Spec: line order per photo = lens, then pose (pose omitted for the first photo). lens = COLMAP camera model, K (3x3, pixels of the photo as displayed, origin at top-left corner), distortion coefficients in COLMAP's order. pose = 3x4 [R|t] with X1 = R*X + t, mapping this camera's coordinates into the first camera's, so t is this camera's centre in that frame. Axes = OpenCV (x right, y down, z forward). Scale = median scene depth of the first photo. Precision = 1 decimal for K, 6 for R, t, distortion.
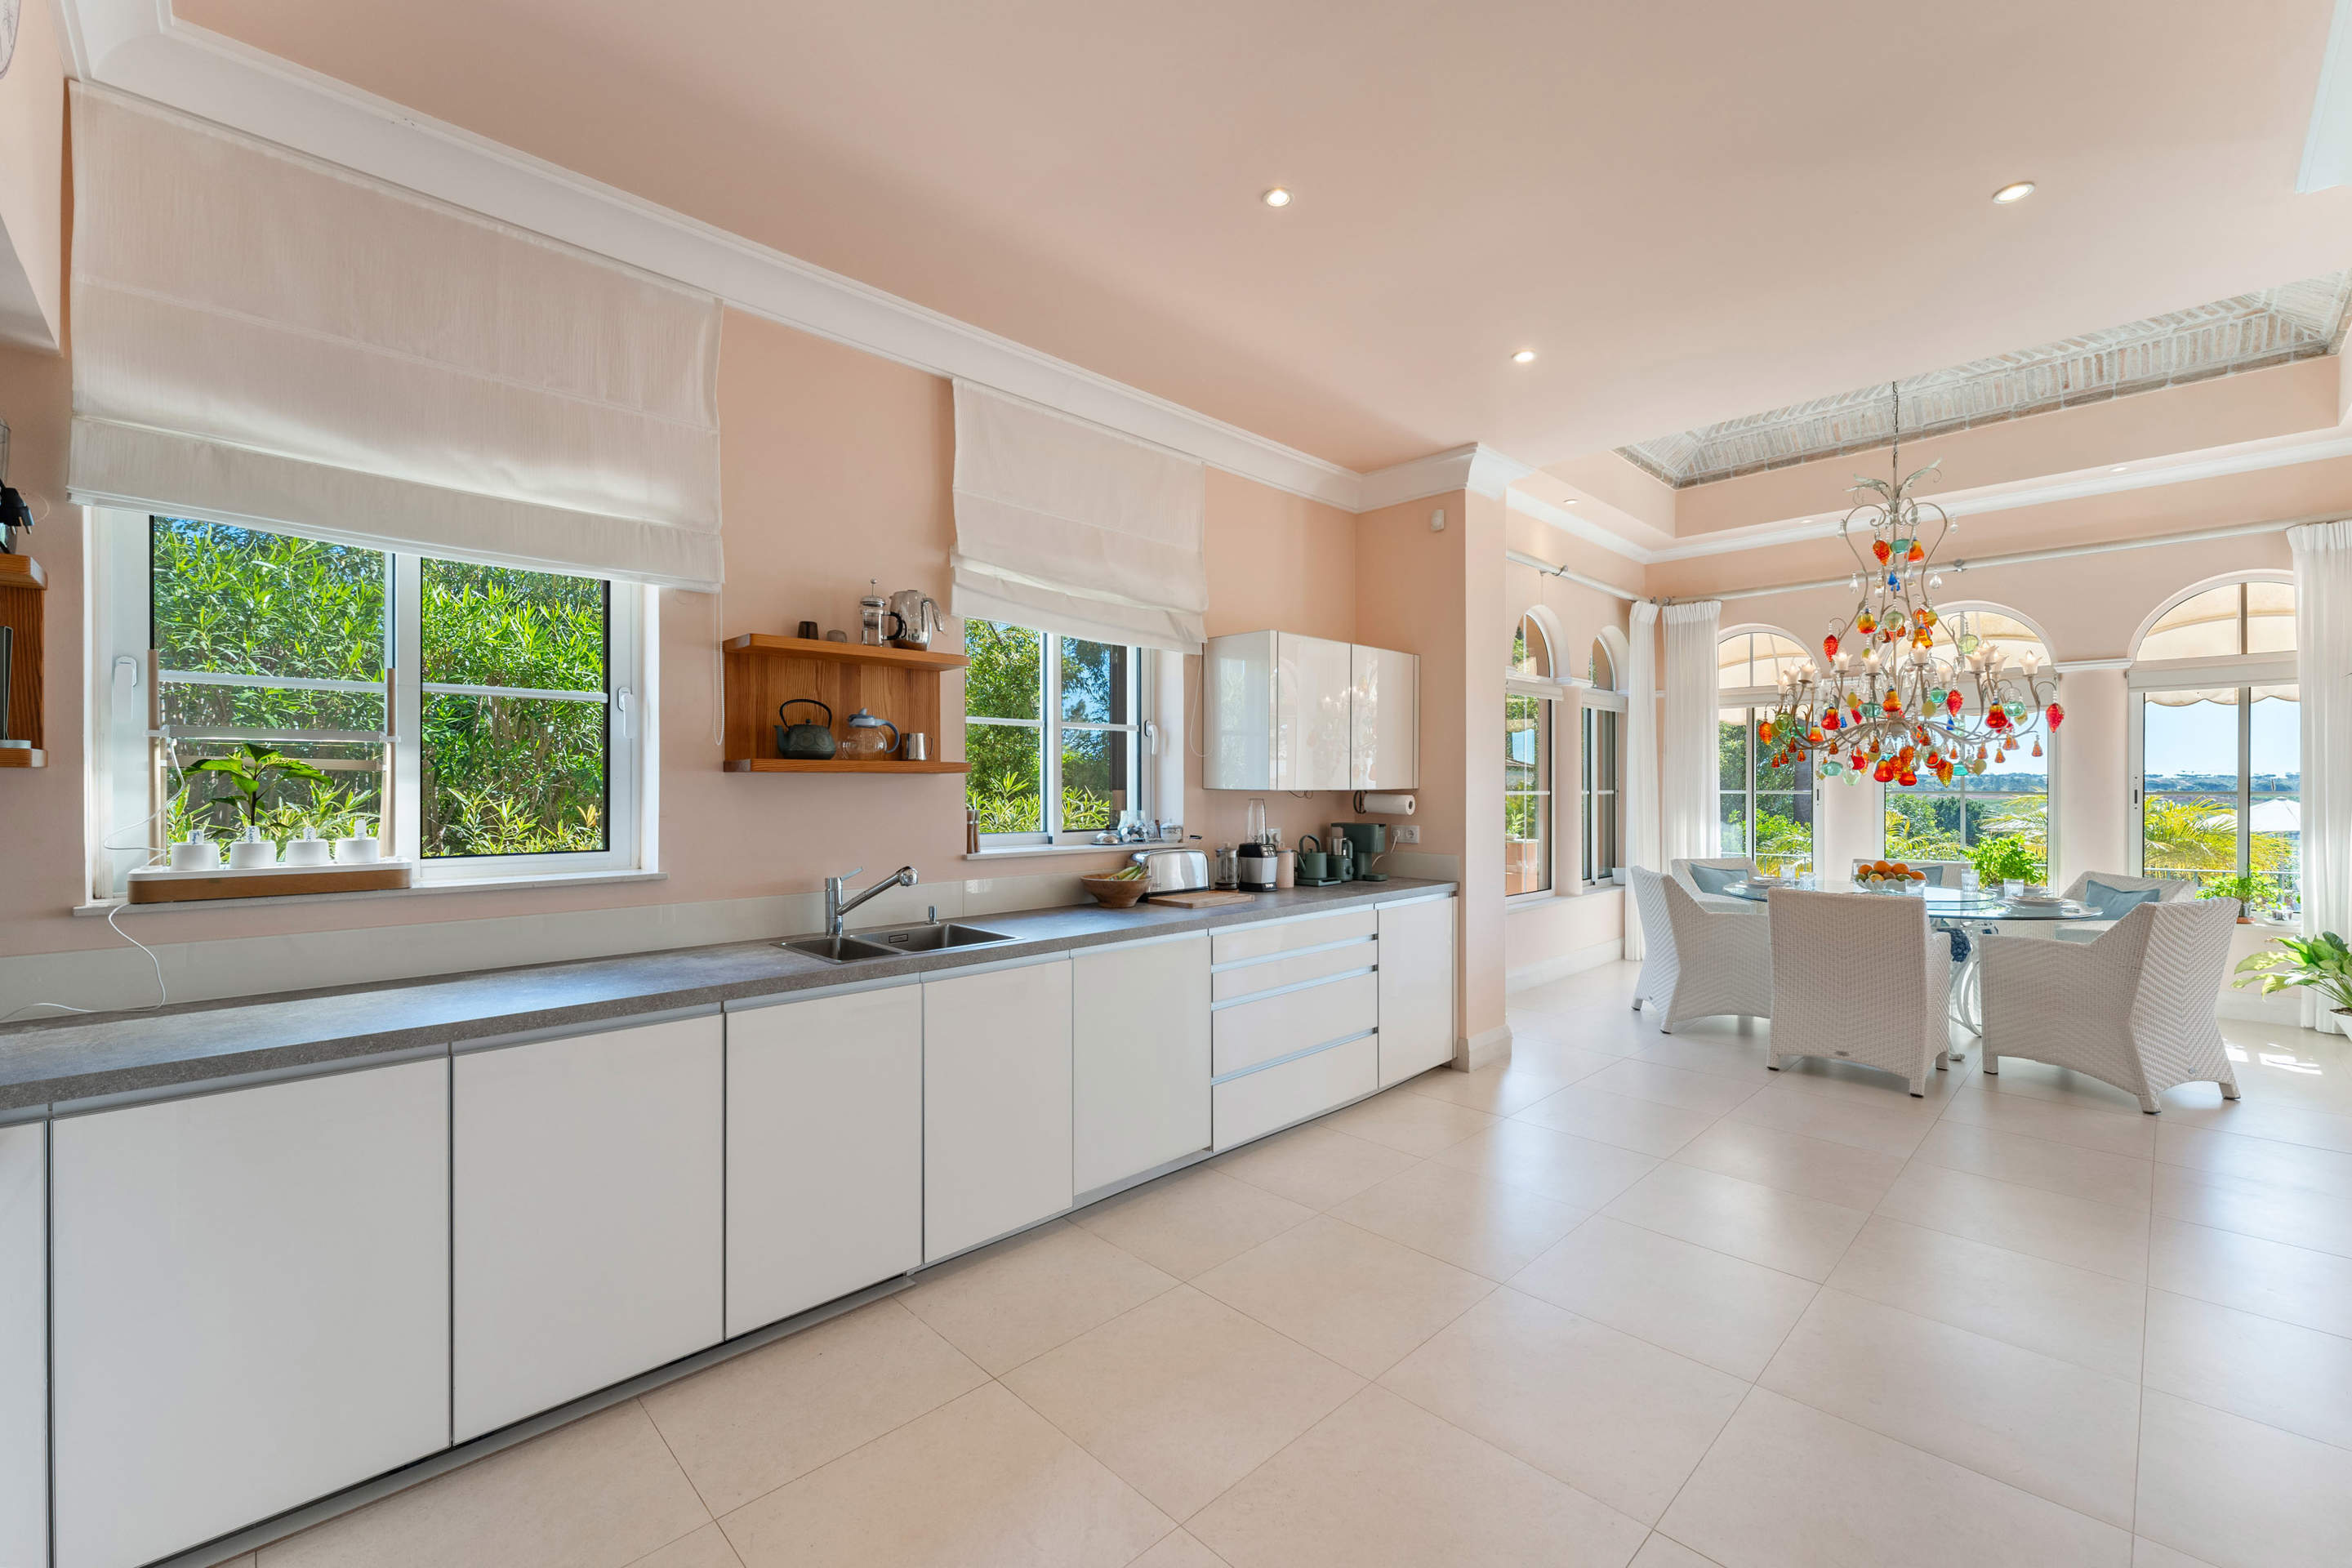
lens RADIAL K [[954.2, 0, 1176.0], [0, 954.2, 784.0], [0, 0, 1]] dist [-0.000023, -0.000199]
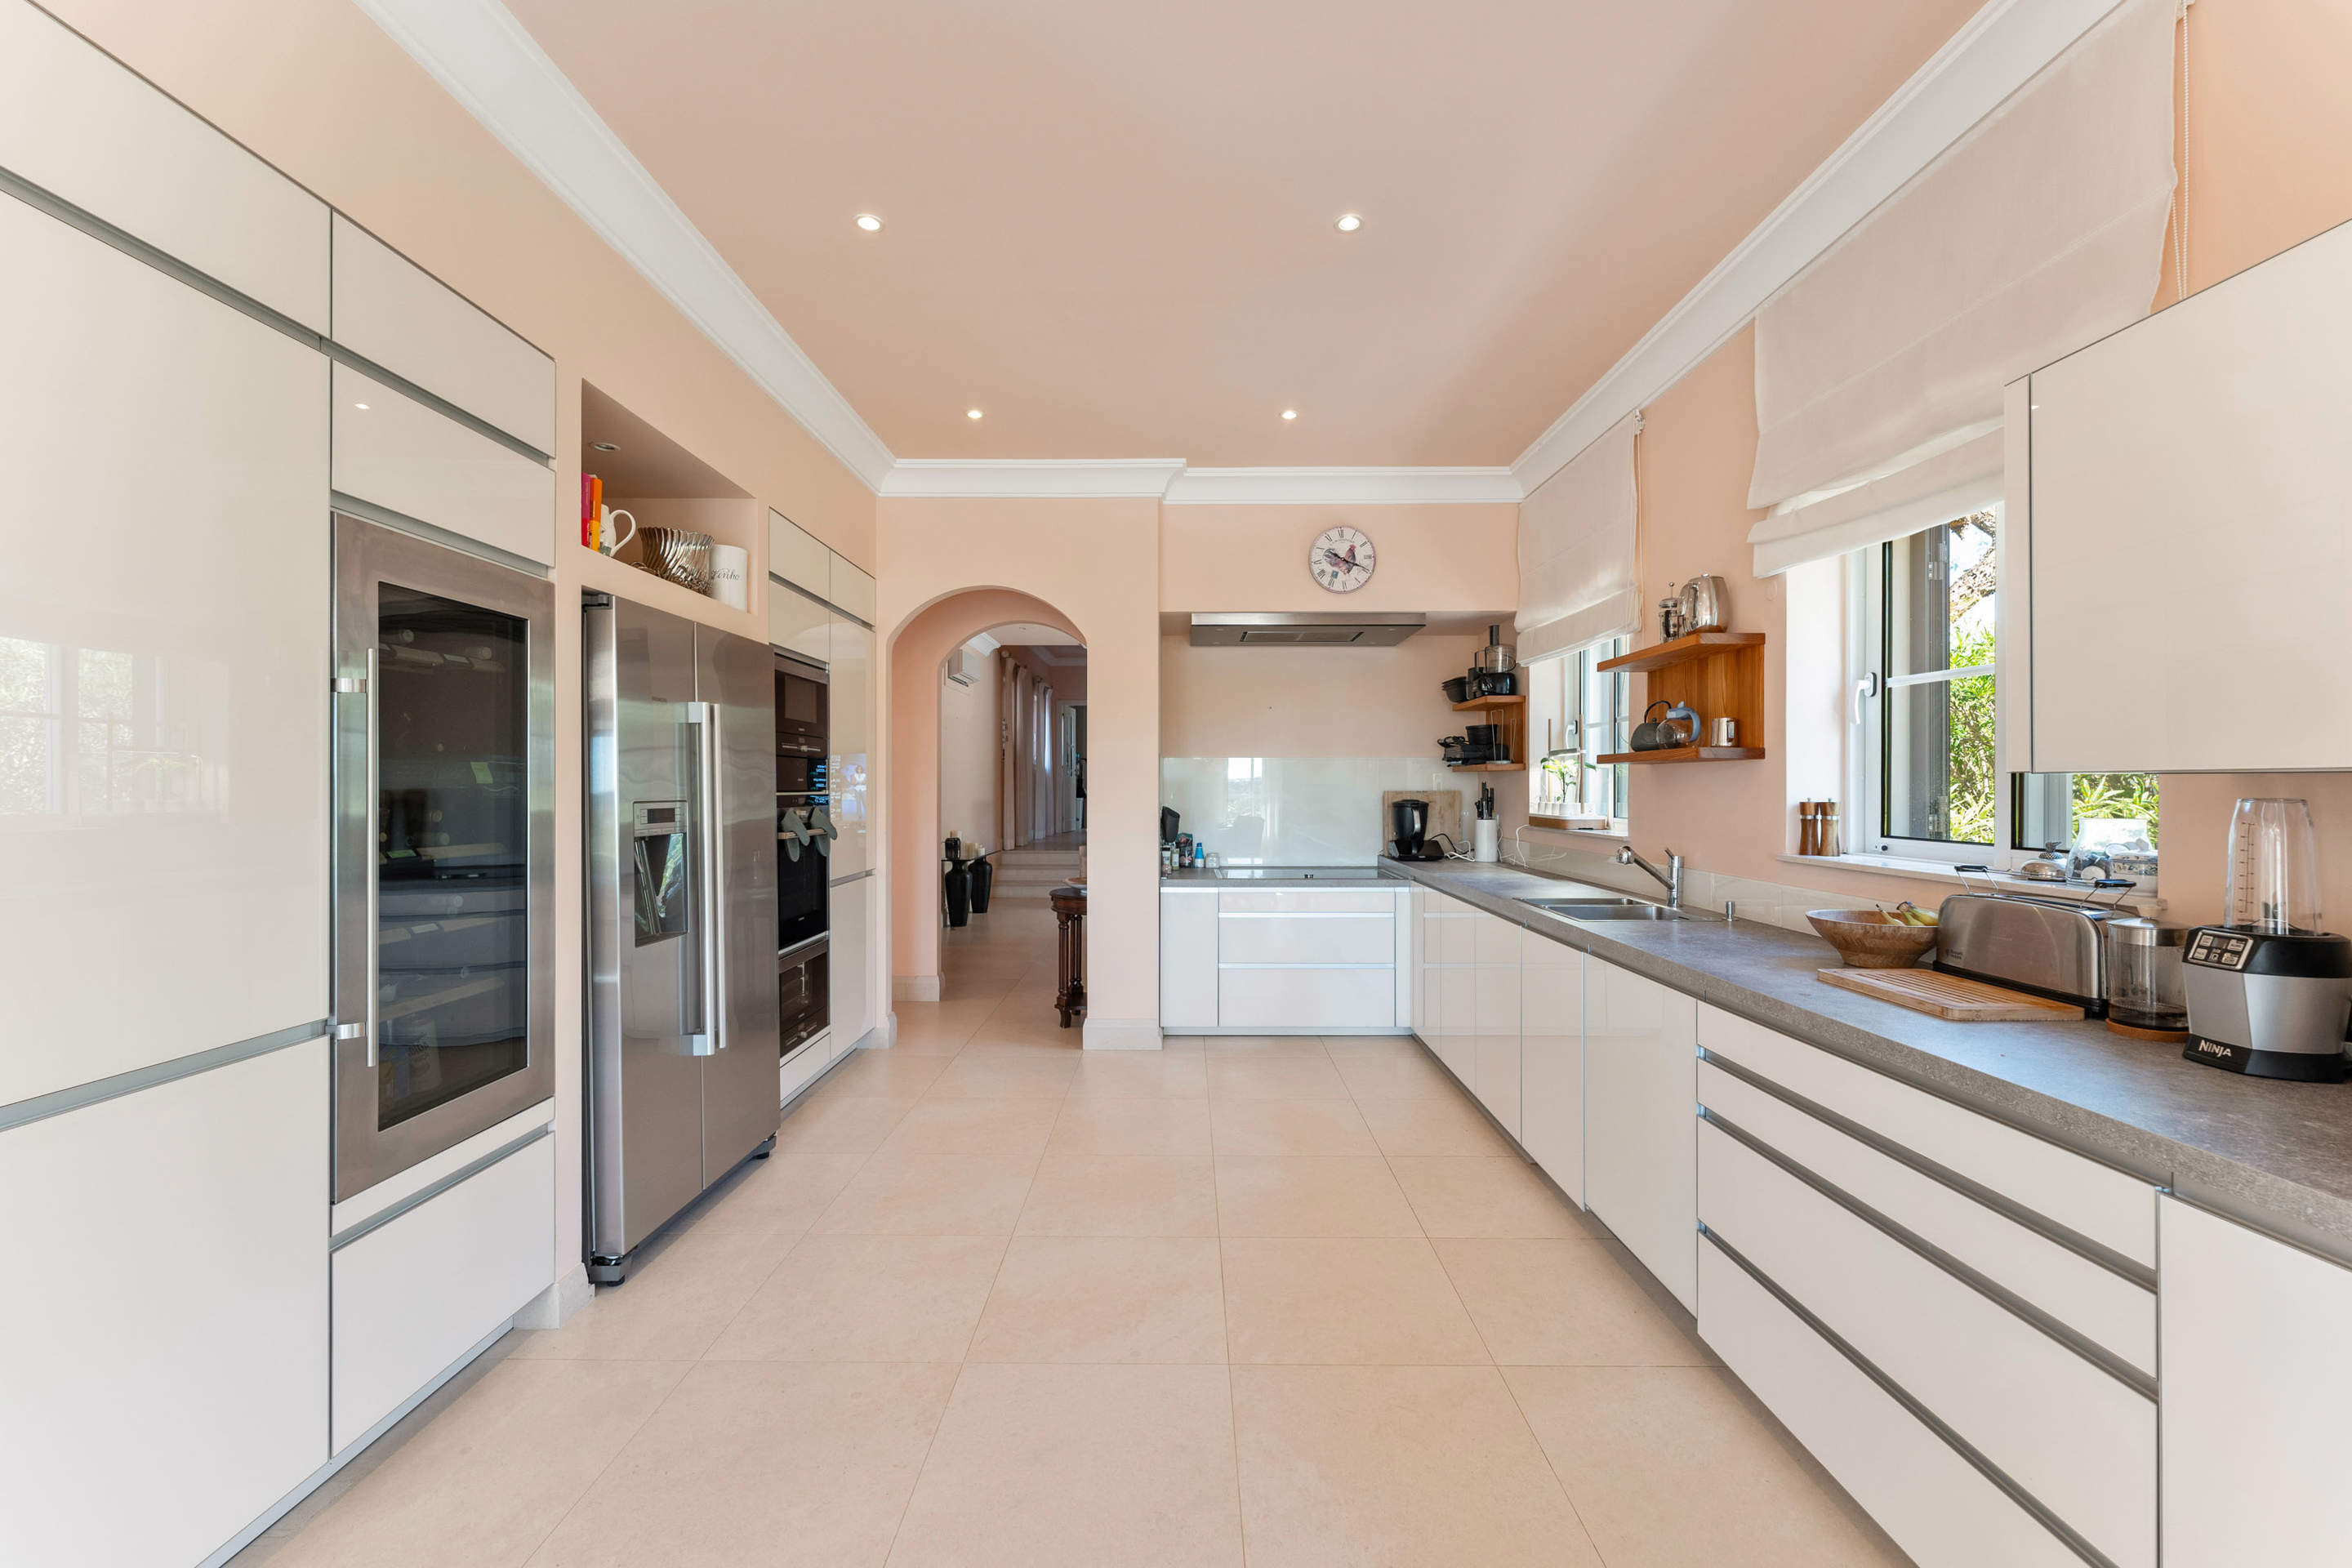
lens RADIAL K [[954.2, 0, 1176.0], [0, 954.2, 784.0], [0, 0, 1]] dist [-0.000023, -0.000199]
pose [[-0.702579, 0.000805, -0.711605, 0.561192], [0.000700, 1.000000, 0.000439, 0.008489], [0.711605, -0.000190, -0.702580, 0.900044]]
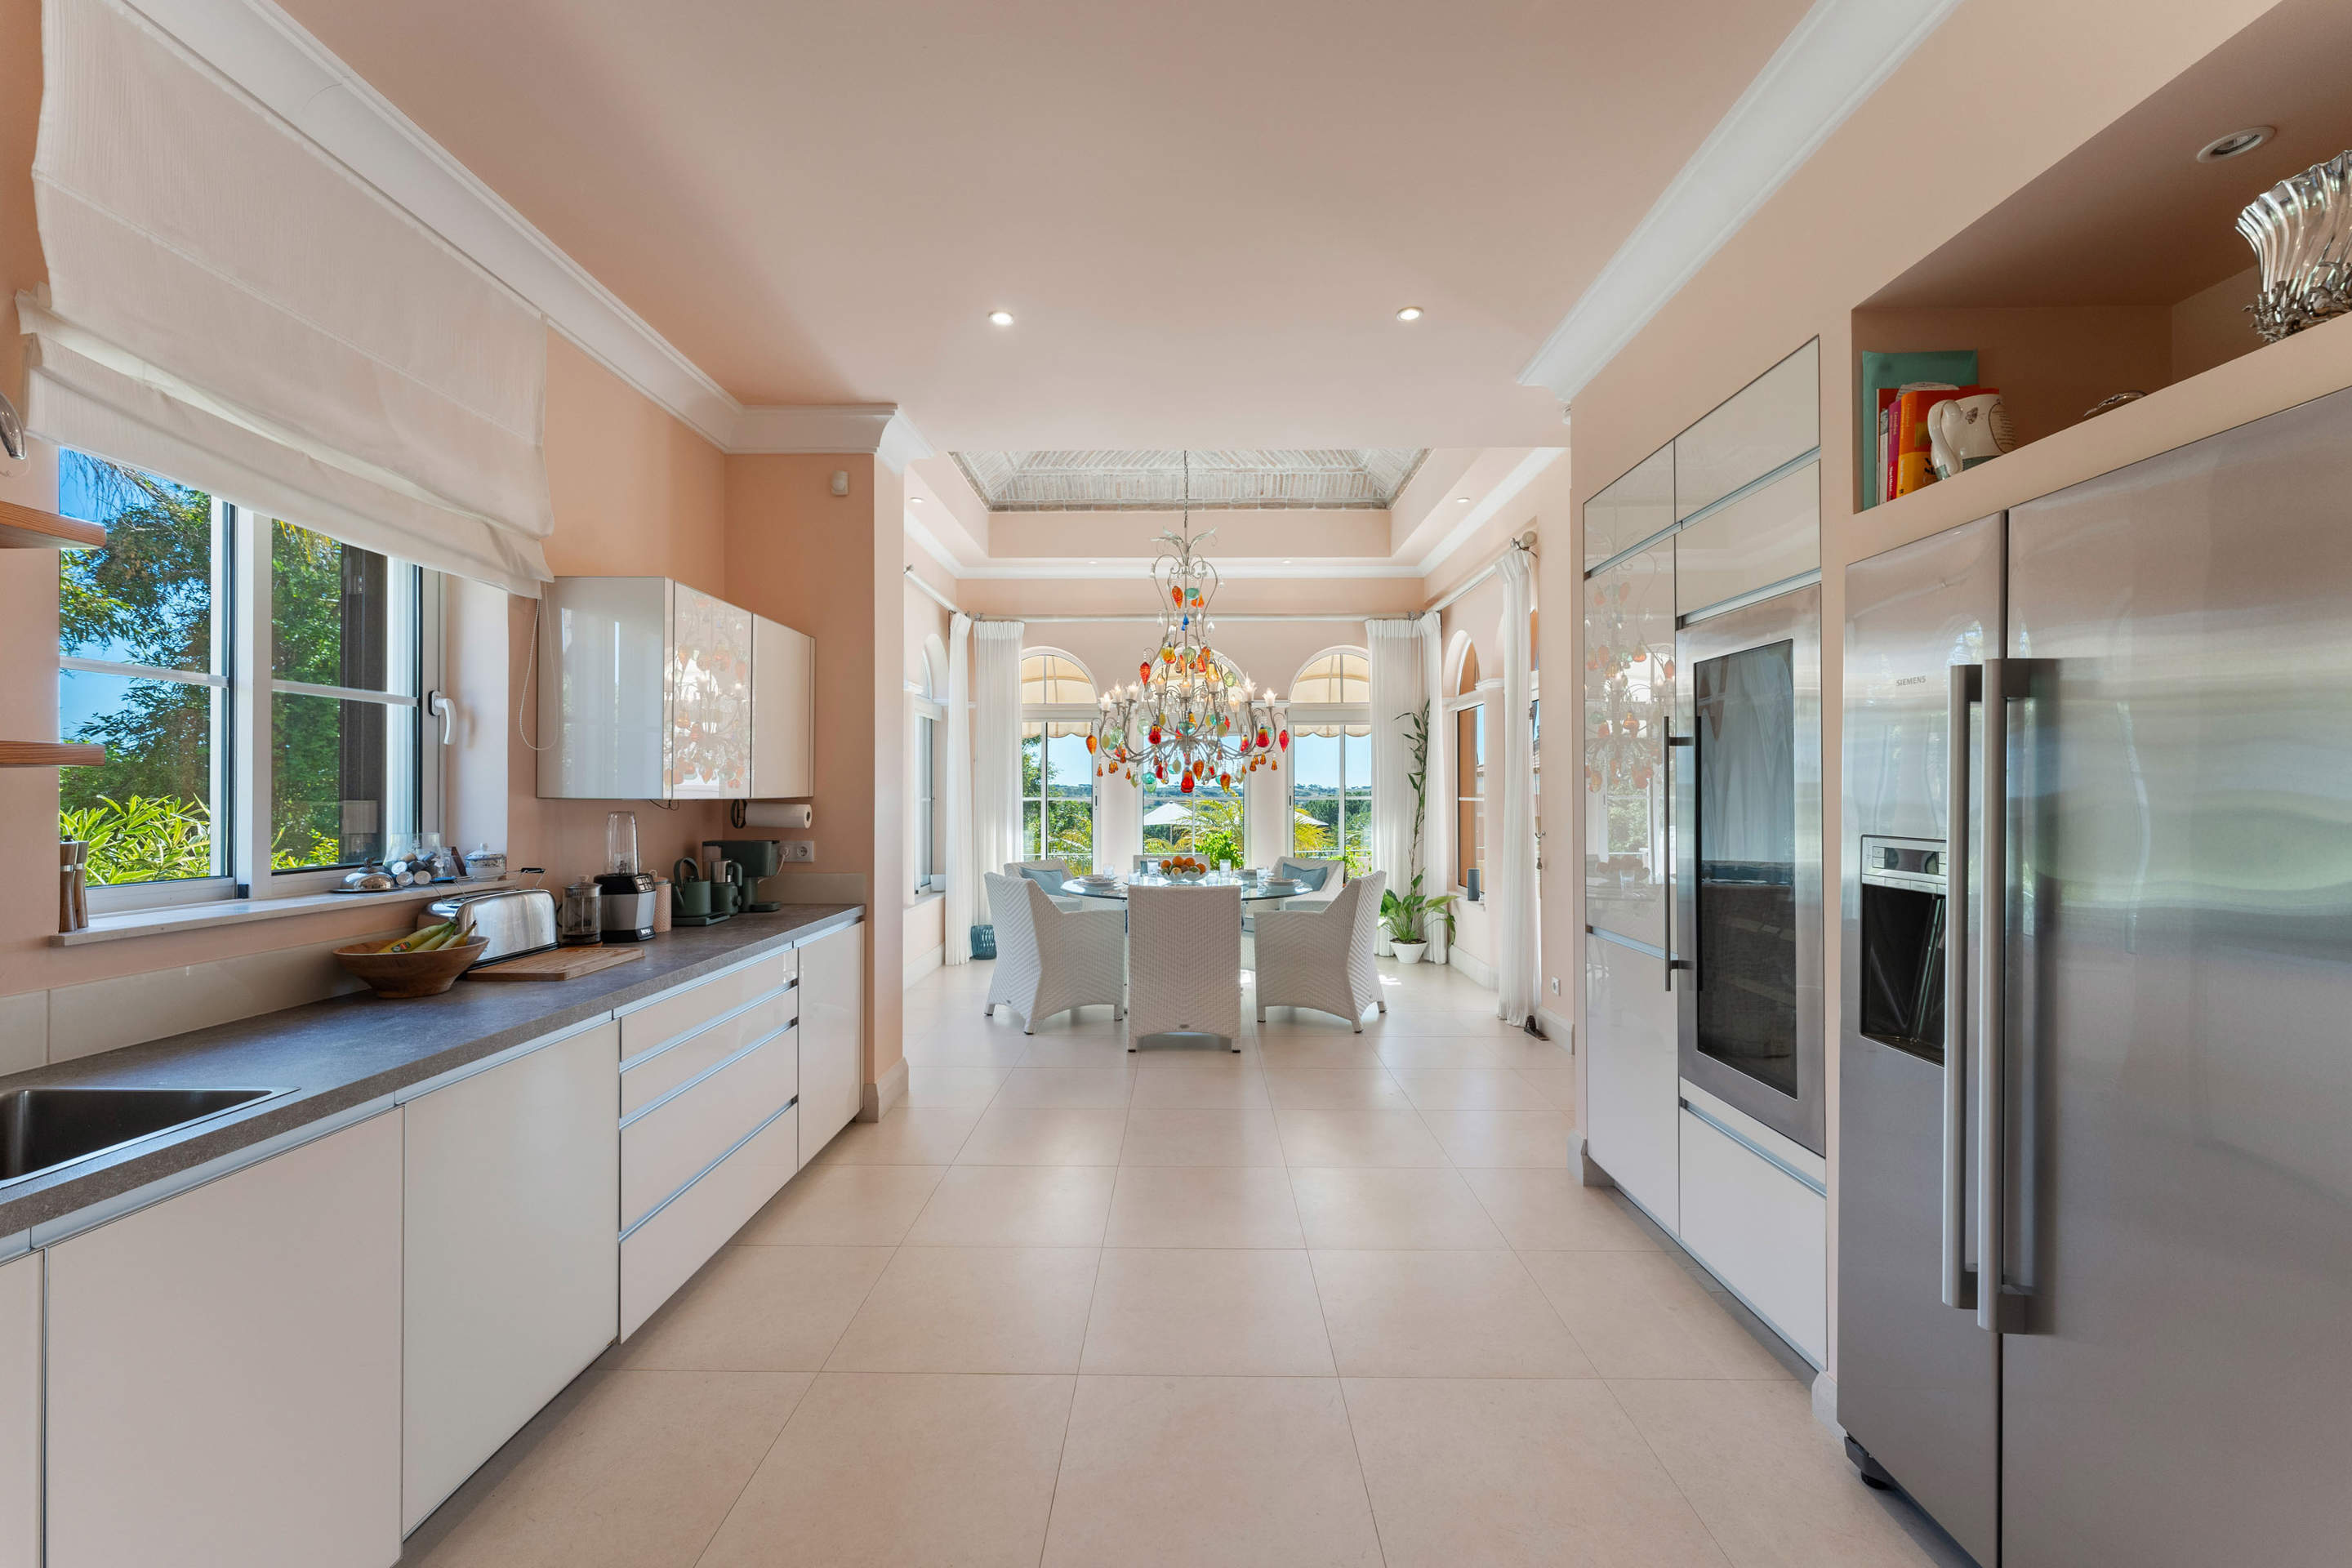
lens RADIAL K [[954.2, 0, 1176.0], [0, 954.2, 784.0], [0, 0, 1]] dist [-0.000023, -0.000199]
pose [[0.711588, 0.006077, 0.702571, -0.115775], [-0.000188, 0.999964, -0.008459, 0.000779], [-0.702597, 0.005887, 0.711563, 0.188158]]
